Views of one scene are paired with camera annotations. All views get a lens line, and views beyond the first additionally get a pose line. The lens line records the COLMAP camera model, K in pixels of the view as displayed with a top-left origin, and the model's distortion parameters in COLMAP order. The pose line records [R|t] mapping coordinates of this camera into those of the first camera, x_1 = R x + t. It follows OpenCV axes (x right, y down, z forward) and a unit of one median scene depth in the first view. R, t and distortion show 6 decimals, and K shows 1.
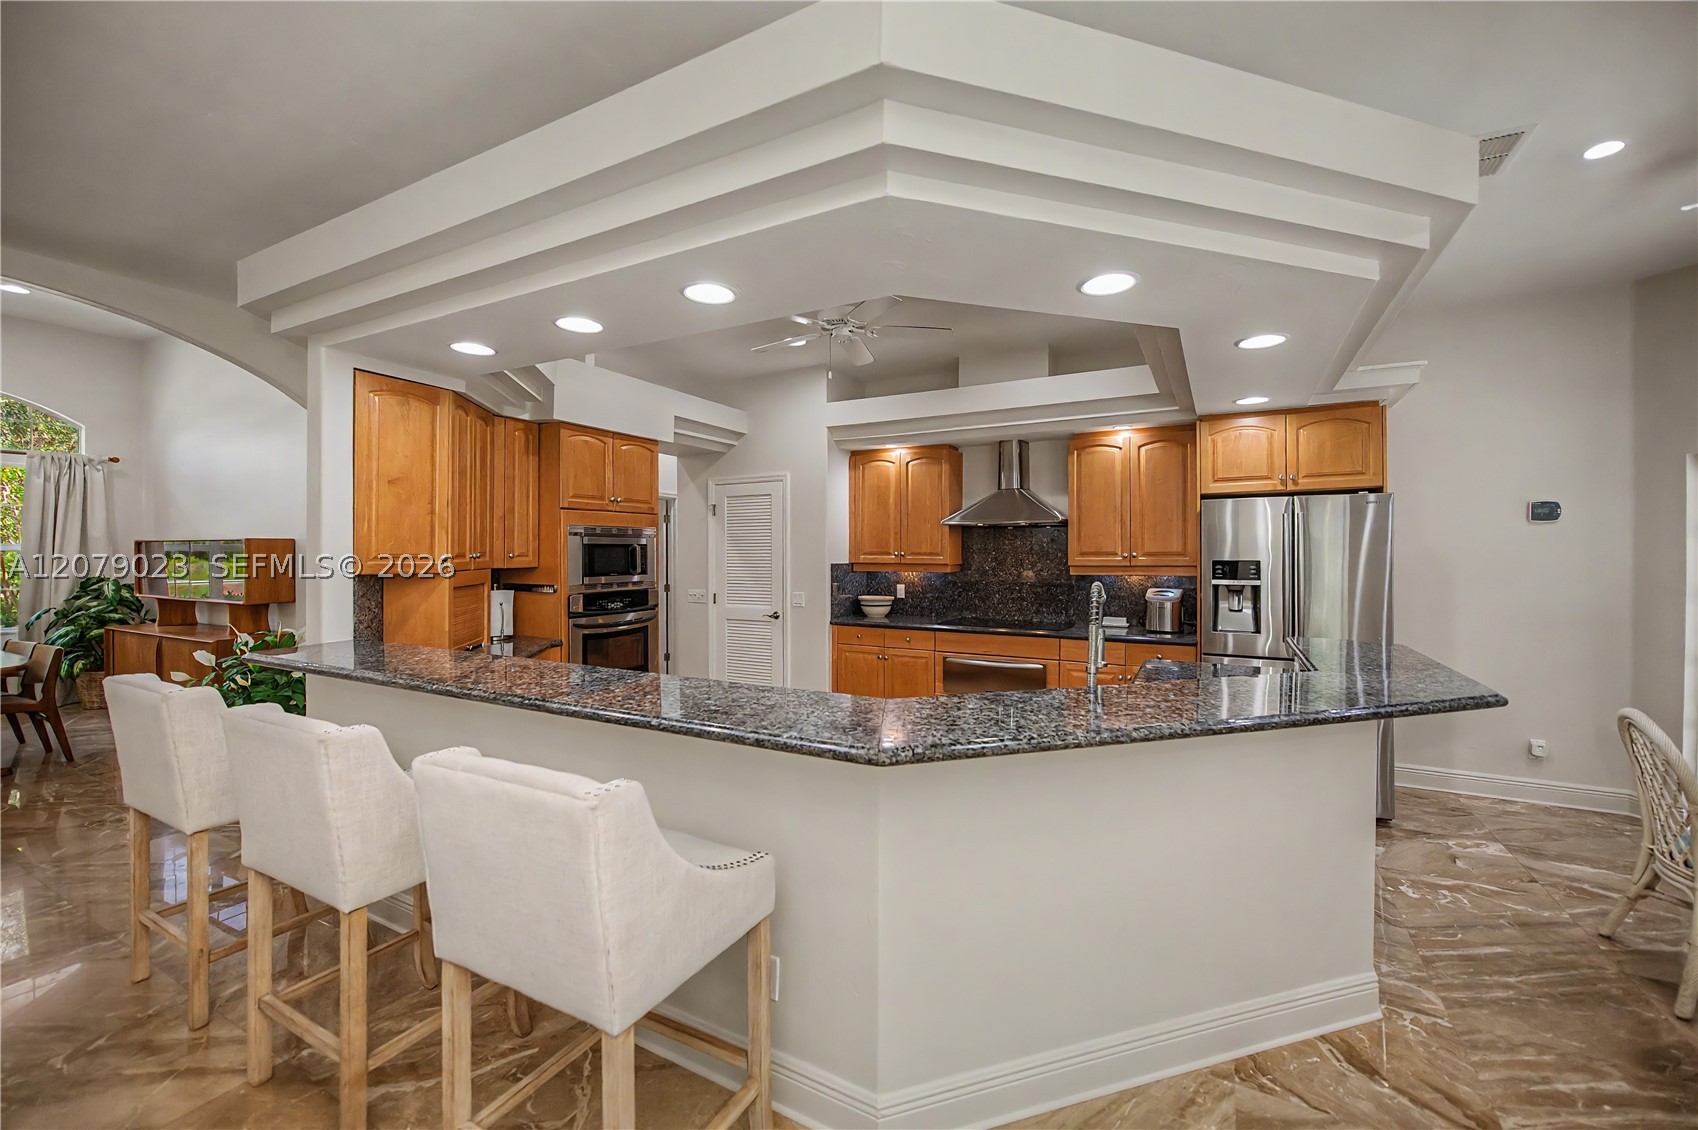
lens RADIAL K [[685.9, 0, 855.5], [0, 685.9, 546.7], [0, 0, 1]] dist [0.000249, -0.000040]
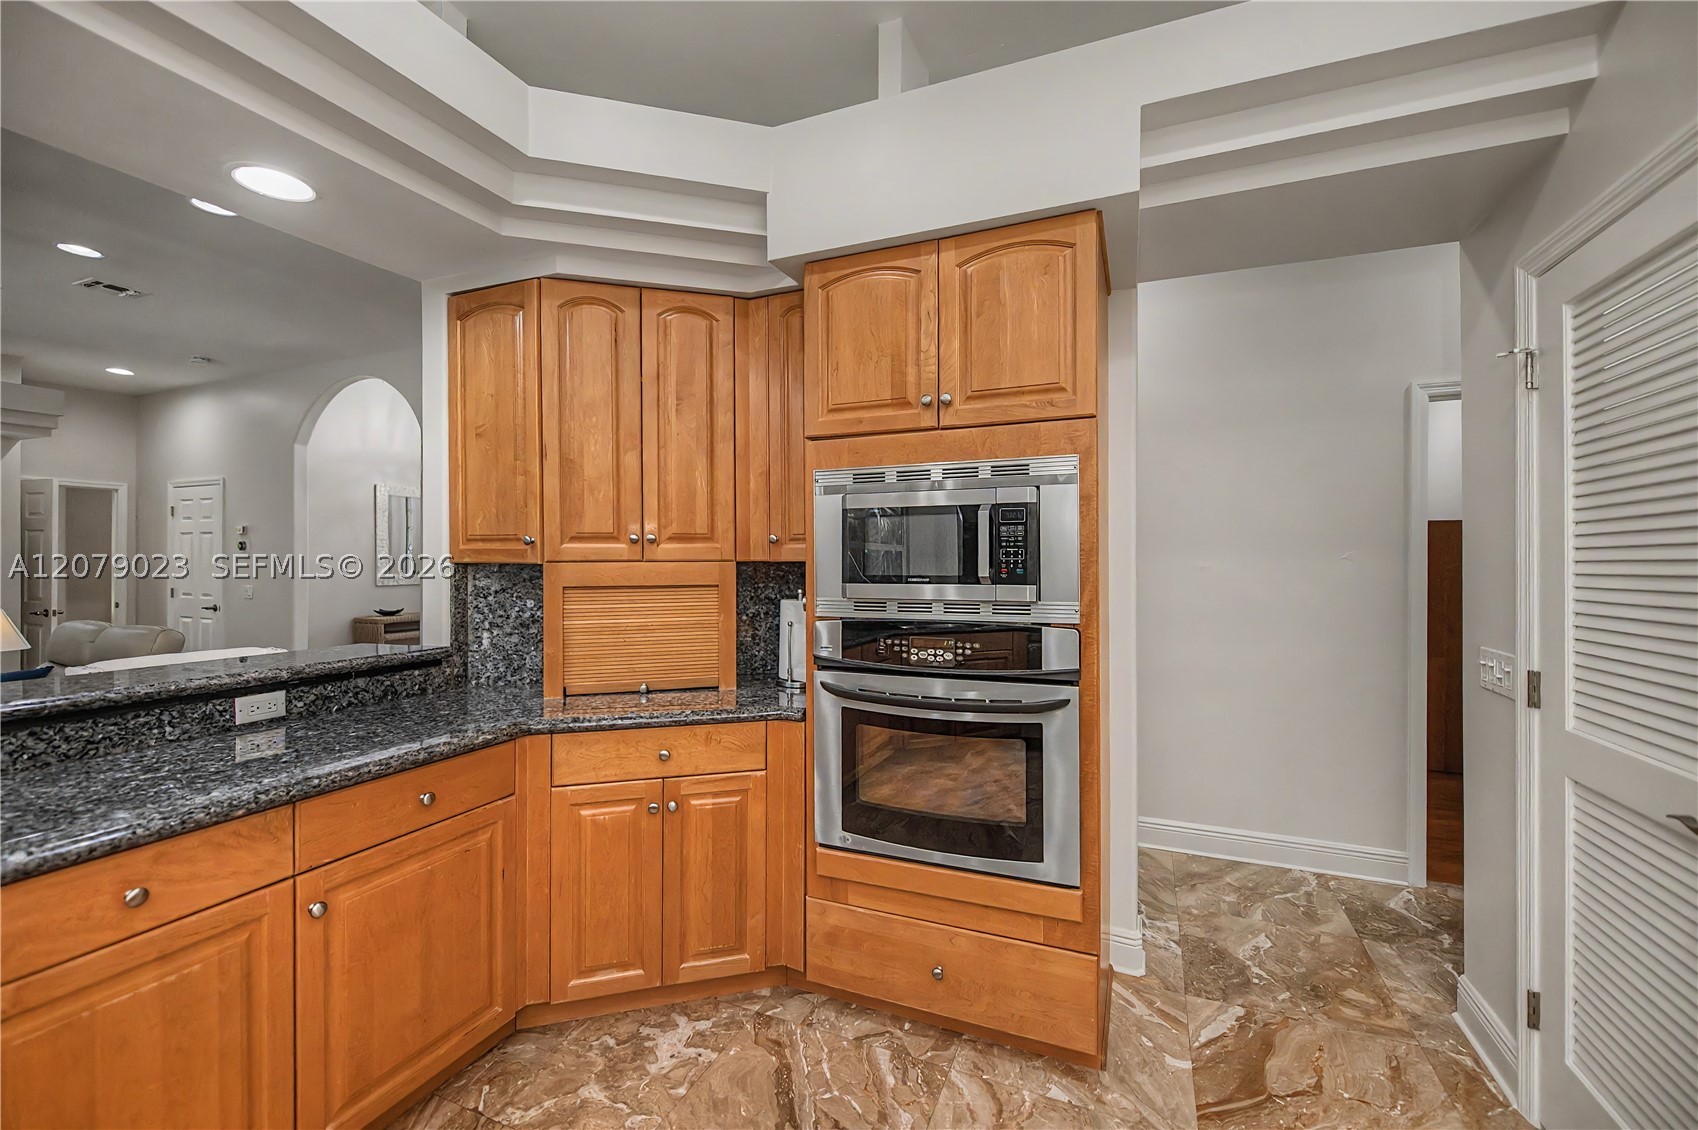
lens RADIAL K [[695.1, 0, 866.4], [0, 695.1, 558.7], [0, 0, 1]] dist [-0.002480, -0.001258]
pose [[0.107344, -0.000780, -0.994222, 0.059797], [0.006054, 0.999982, -0.000131, 0.027197], [0.994204, -0.006005, 0.107347, 0.915635]]
